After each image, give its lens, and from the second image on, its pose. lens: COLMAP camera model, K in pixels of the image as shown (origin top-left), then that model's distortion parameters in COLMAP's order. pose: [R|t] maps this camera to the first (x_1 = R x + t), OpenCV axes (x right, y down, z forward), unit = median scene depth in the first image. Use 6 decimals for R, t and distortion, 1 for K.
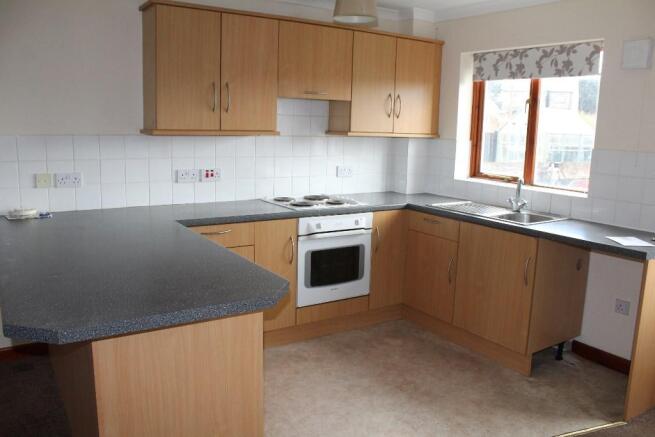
lens RADIAL K [[565.9, 0, 327.8], [0, 565.9, 218.0], [0, 0, 1]] dist [-0.043195, 0.028555]
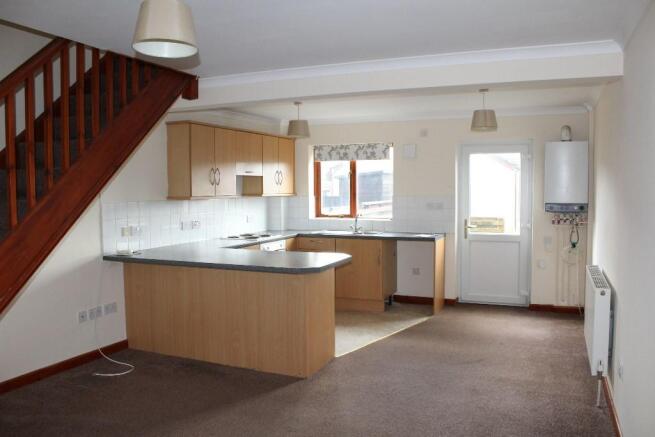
lens RADIAL K [[565.9, 0, 327.1], [0, 565.9, 218.0], [0, 0, 1]] dist [-0.043195, 0.028555]
pose [[0.843186, -0.069294, 0.533138, -0.701149], [0.128859, 0.988802, -0.075279, 0.068521], [-0.521951, 0.132174, 0.842673, -0.495677]]
